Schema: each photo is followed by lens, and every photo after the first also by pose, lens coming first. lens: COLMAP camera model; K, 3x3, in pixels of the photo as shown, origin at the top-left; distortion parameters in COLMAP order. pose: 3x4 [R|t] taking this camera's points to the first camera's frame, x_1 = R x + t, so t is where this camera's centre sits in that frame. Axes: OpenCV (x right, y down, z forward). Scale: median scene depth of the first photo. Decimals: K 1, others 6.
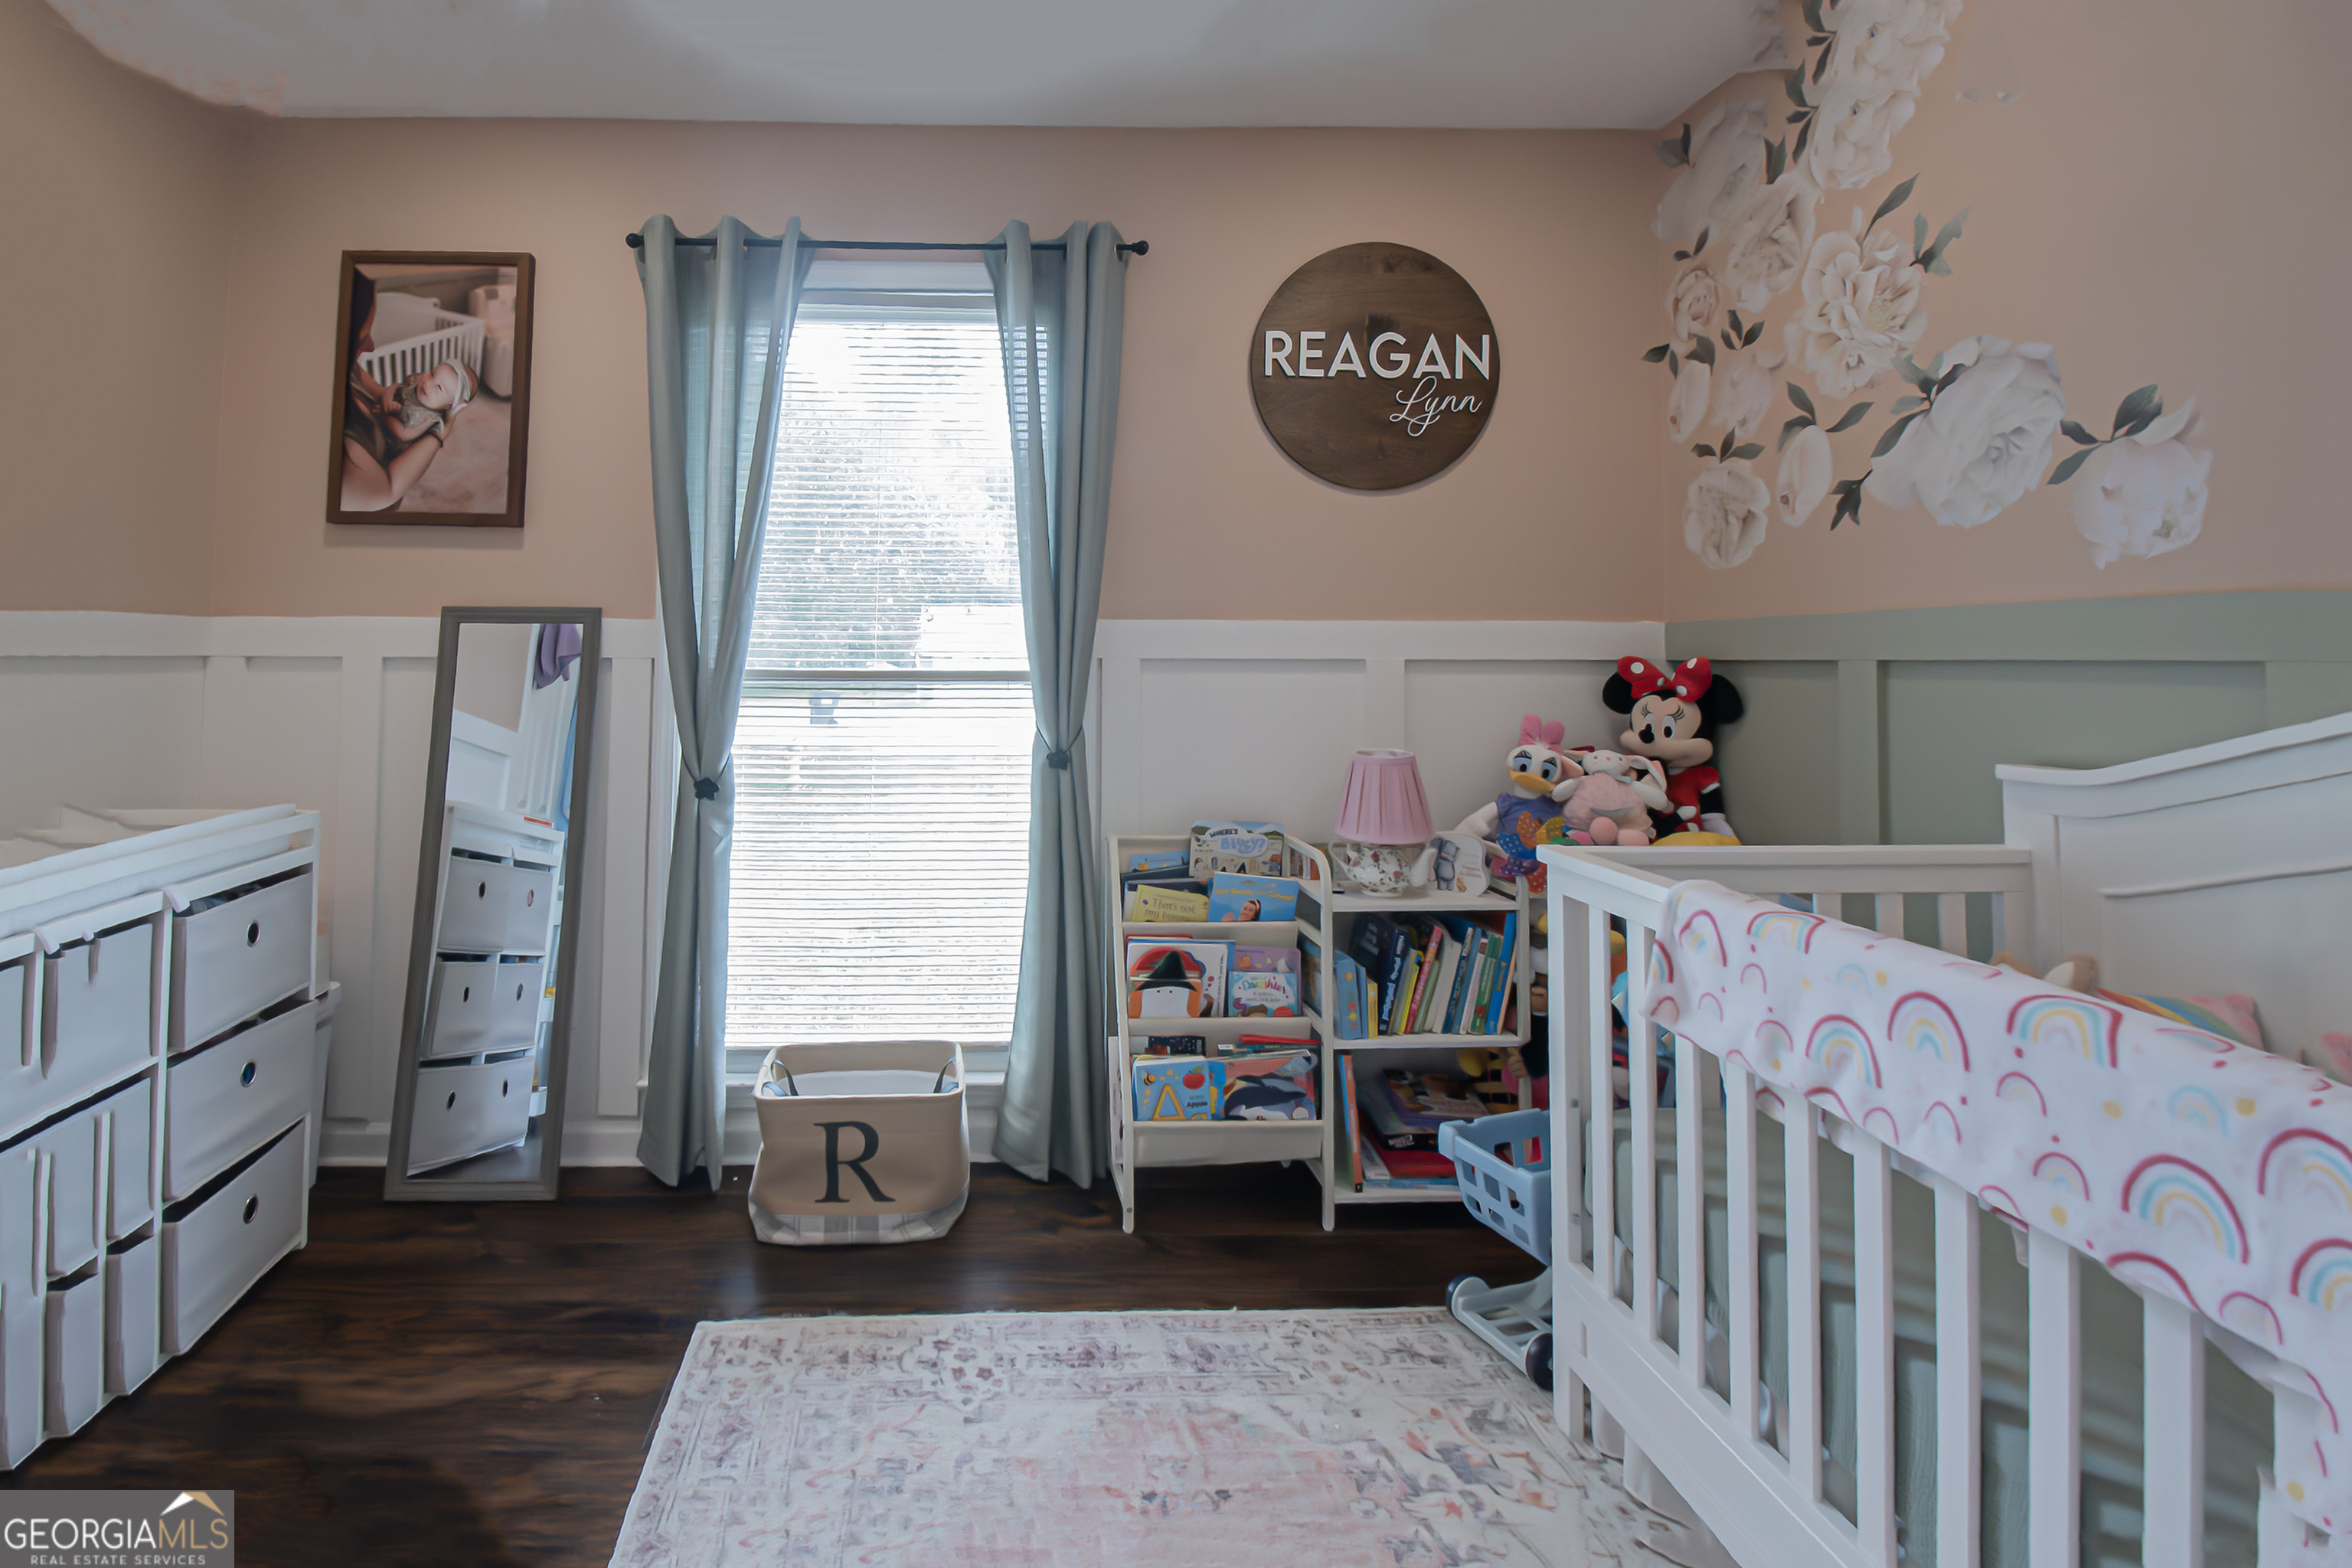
lens RADIAL K [[987.7, 0, 1169.0], [0, 987.7, 684.1], [0, 0, 1]] dist [0.020542, -0.023288]
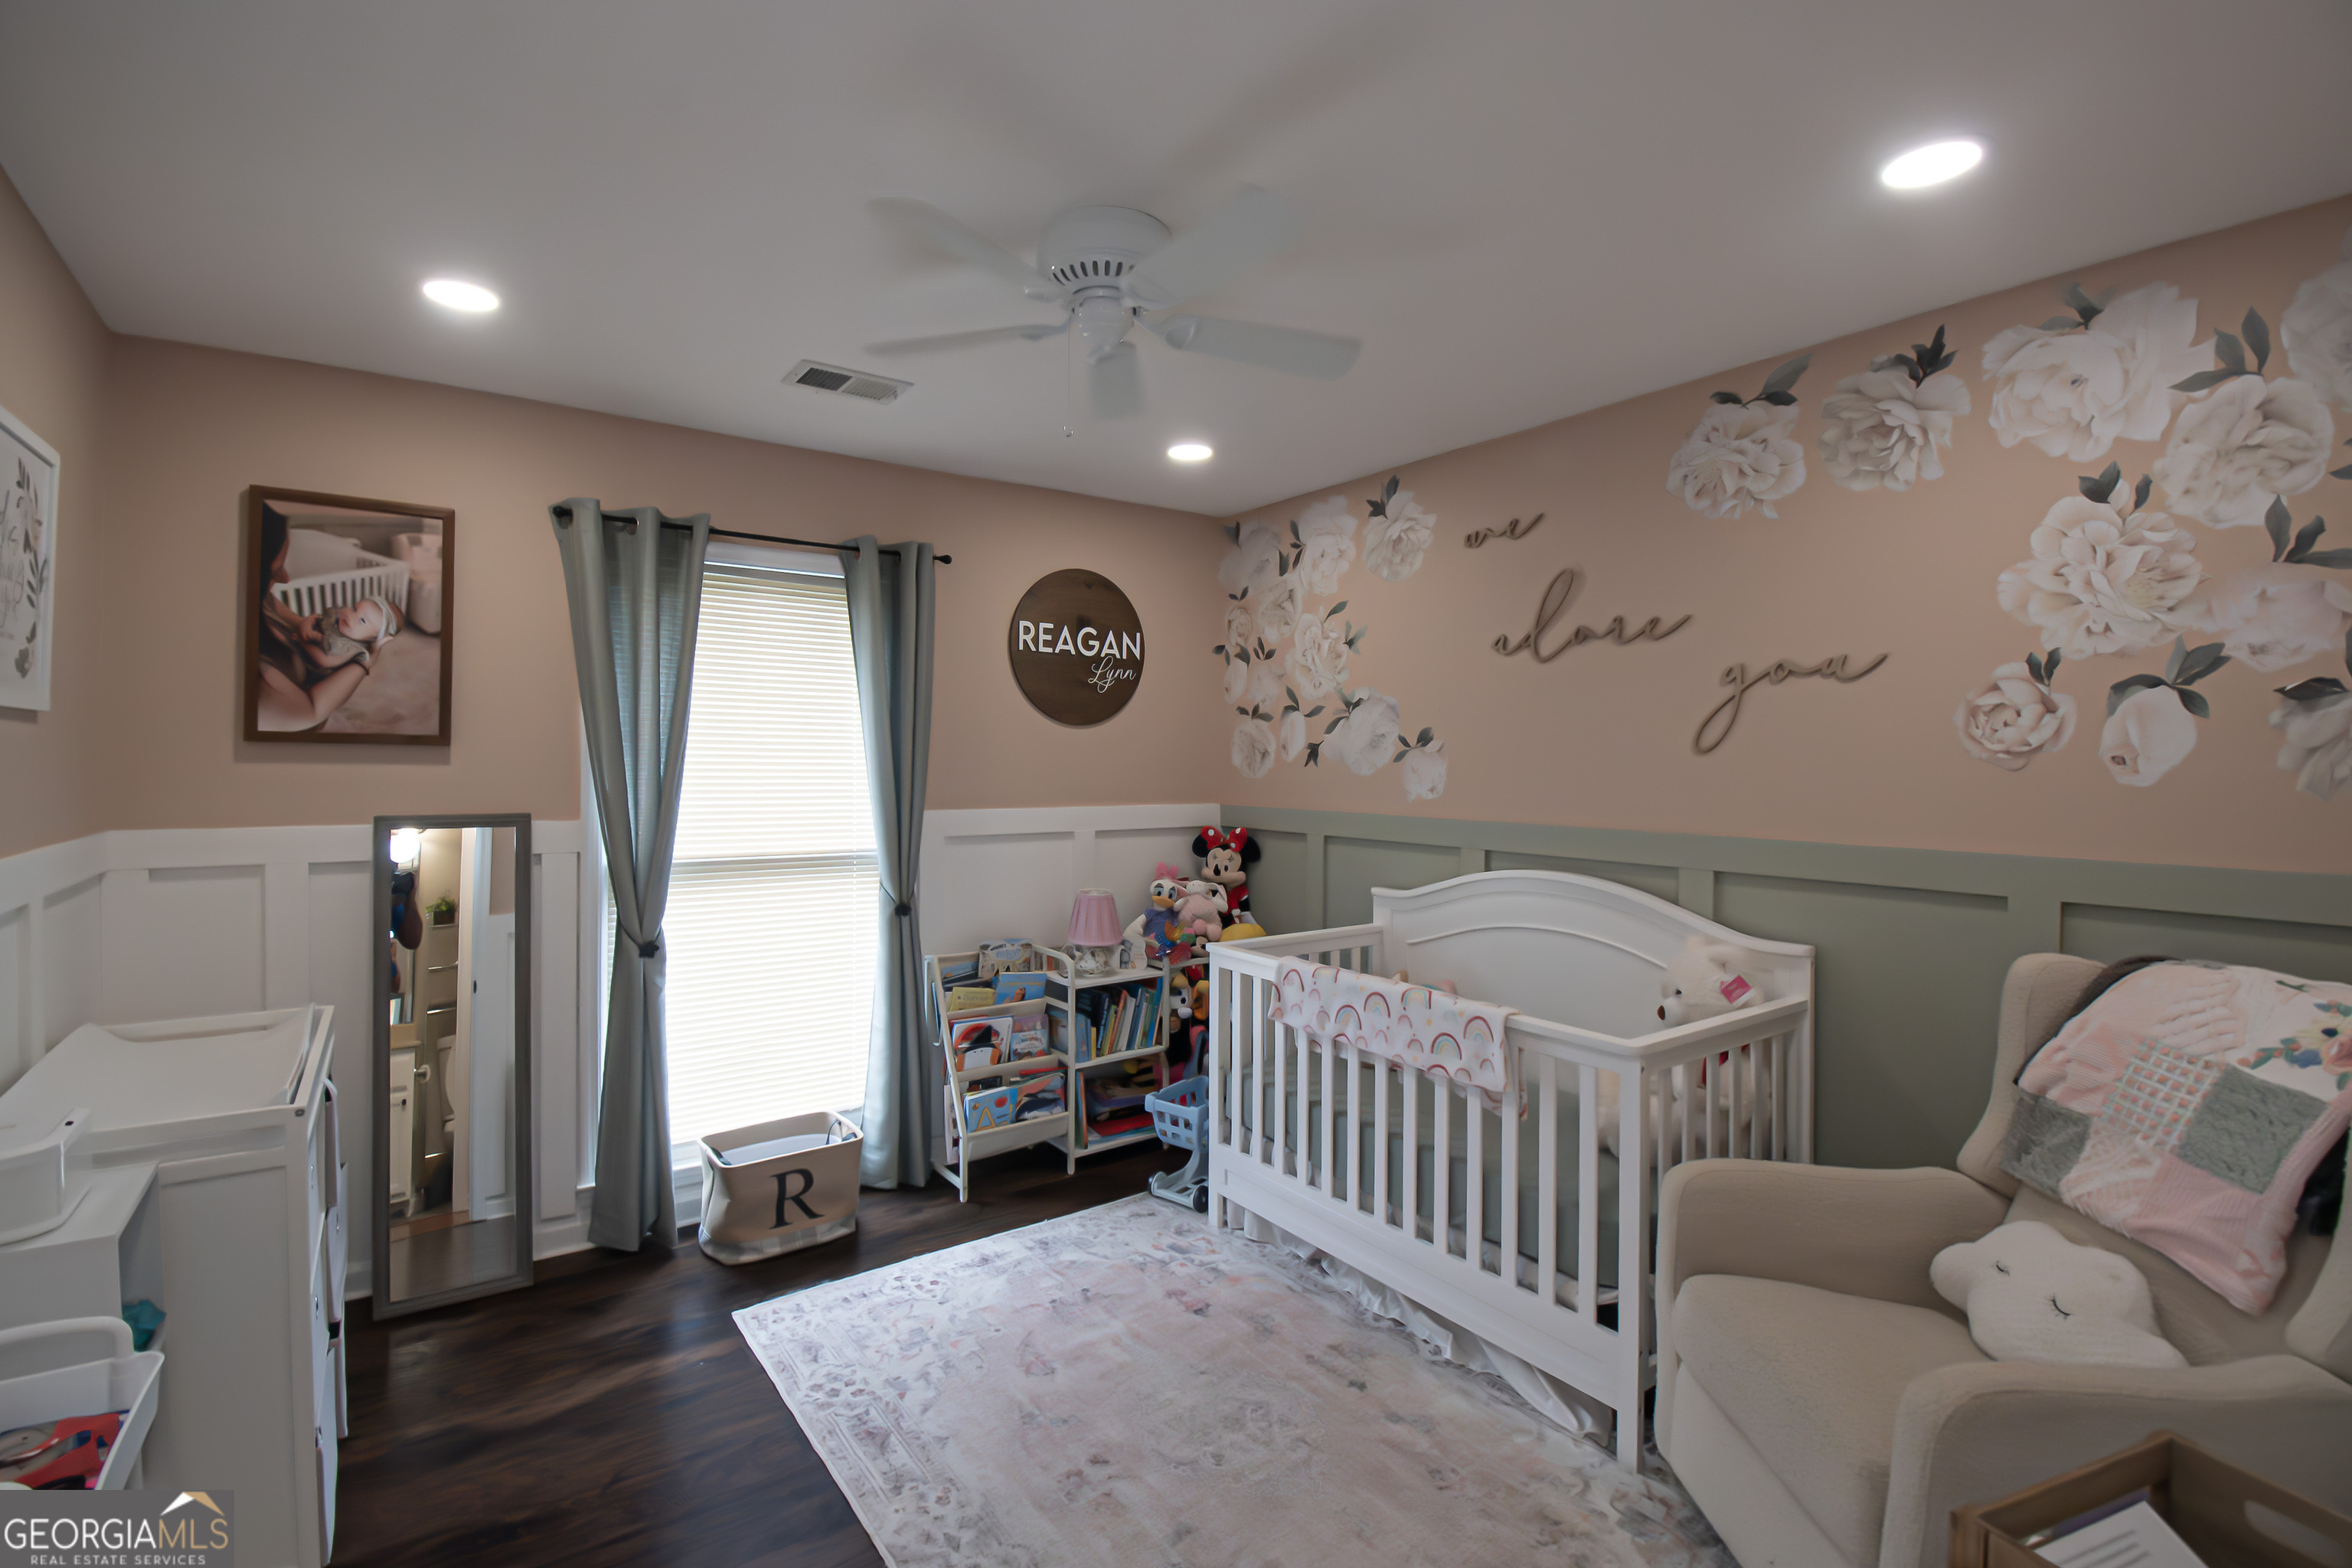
lens RADIAL K [[1051.7, 0, 1176.0], [0, 1051.7, 784.0], [0, 0, 1]] dist [0.024588, -0.027219]
pose [[0.822209, -0.006947, 0.569144, -0.692478], [-0.022275, 0.998767, 0.044371, -0.197132], [-0.568750, -0.049160, 0.821040, -0.539934]]
